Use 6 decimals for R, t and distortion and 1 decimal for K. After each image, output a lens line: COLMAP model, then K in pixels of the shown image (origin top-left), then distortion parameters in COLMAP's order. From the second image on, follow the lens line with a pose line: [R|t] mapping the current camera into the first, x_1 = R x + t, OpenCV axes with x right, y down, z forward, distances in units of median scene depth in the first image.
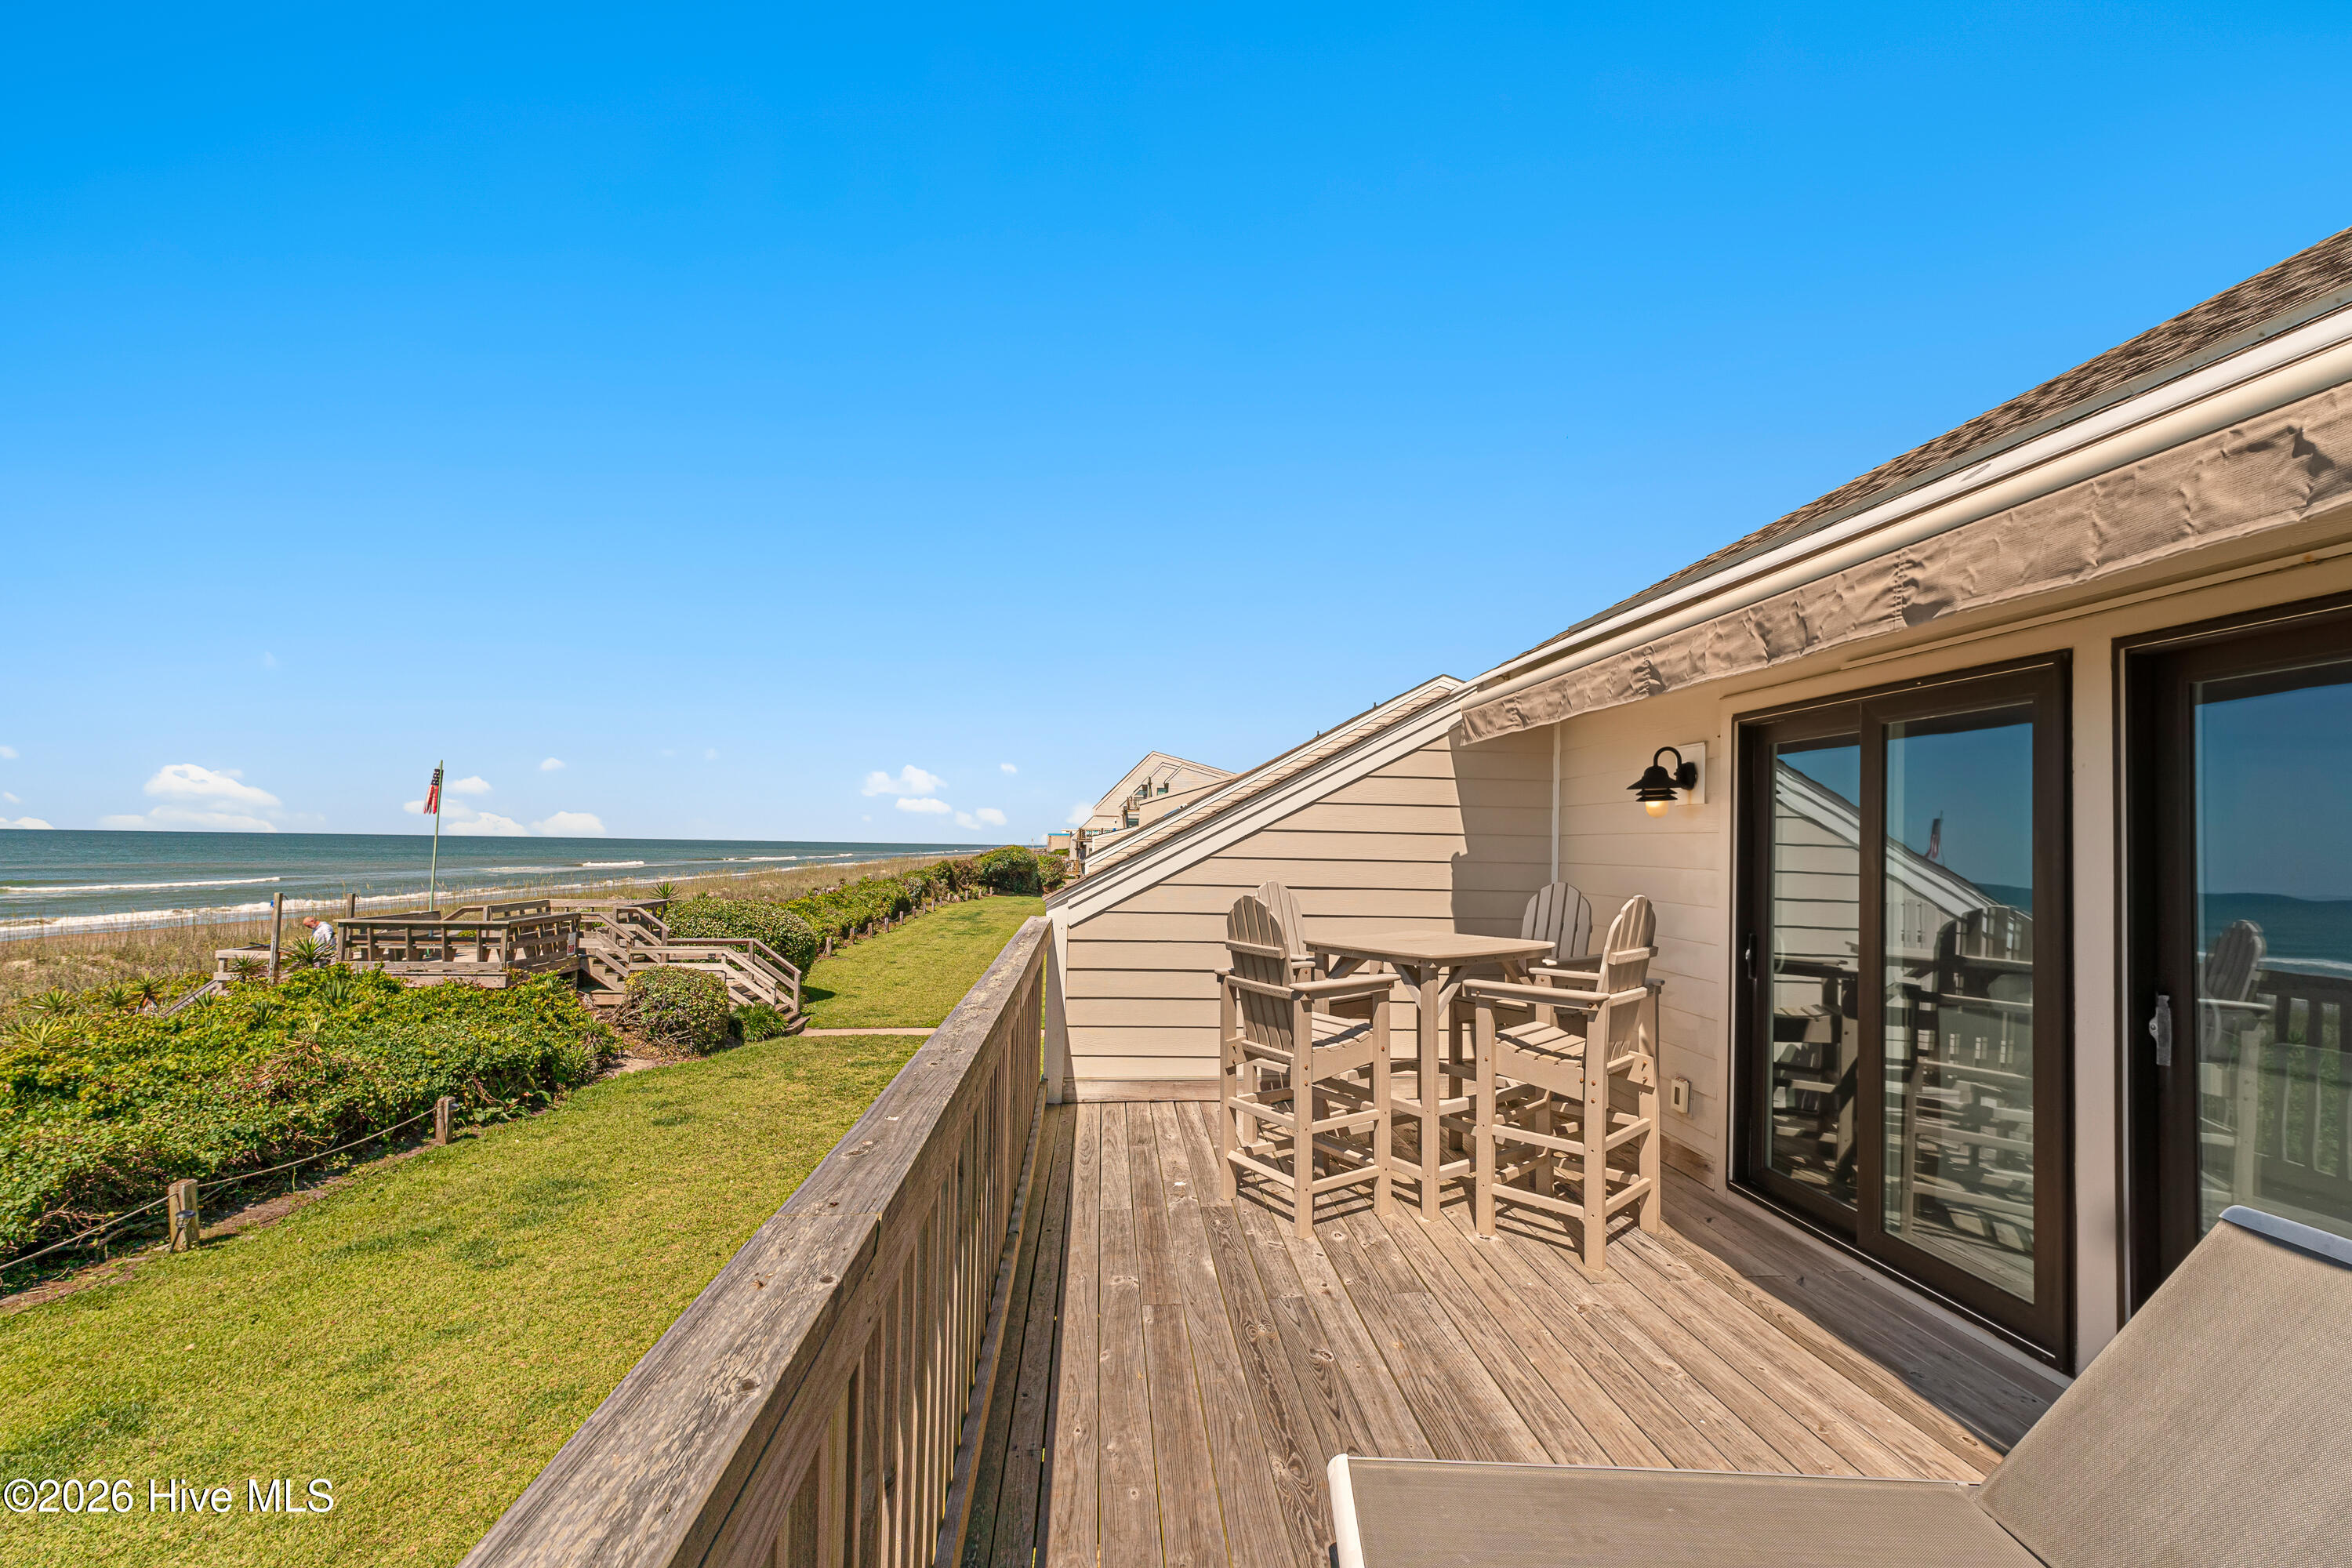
lens RADIAL K [[984.1, 0, 1184.4], [0, 984.1, 819.9], [0, 0, 1]] dist [0.002121, 0.000193]
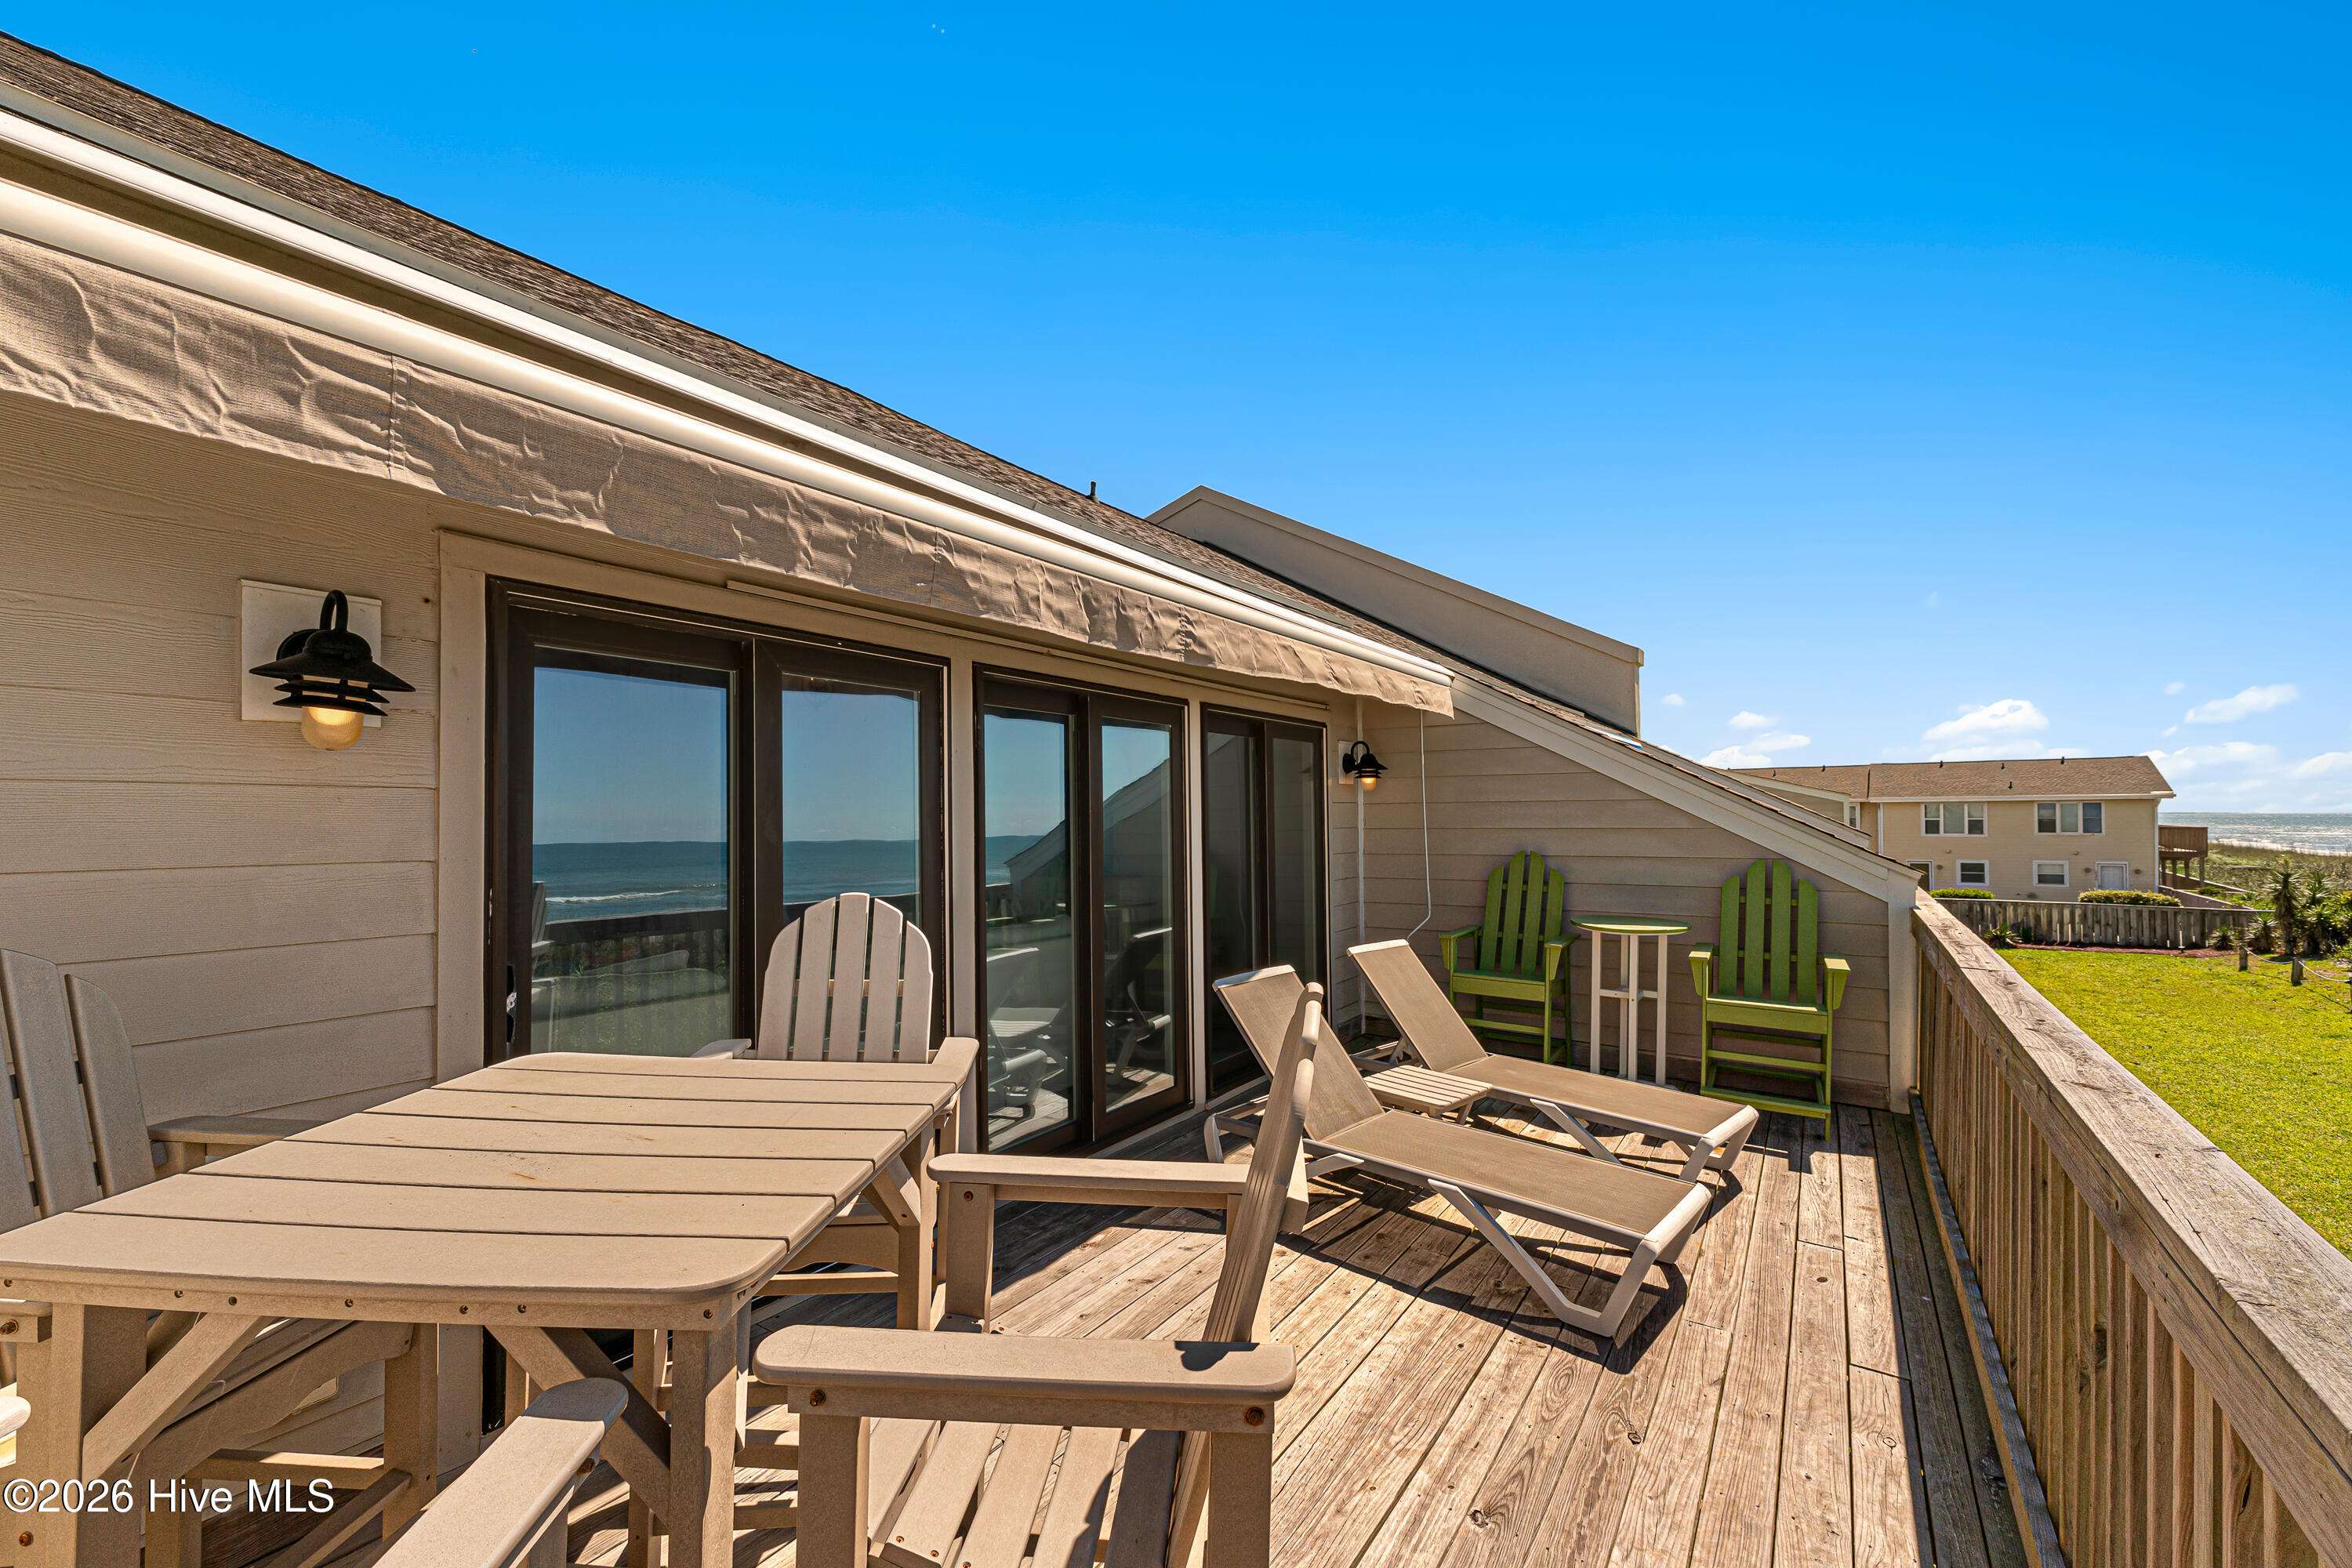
lens RADIAL K [[984.1, 0, 1184.4], [0, 984.1, 819.9], [0, 0, 1]] dist [0.002121, 0.000193]
pose [[-0.786843, -0.019601, 0.616842, -0.065751], [-0.025635, 0.999671, -0.000934, 0.014757], [-0.616621, -0.016547, -0.787086, 0.893594]]
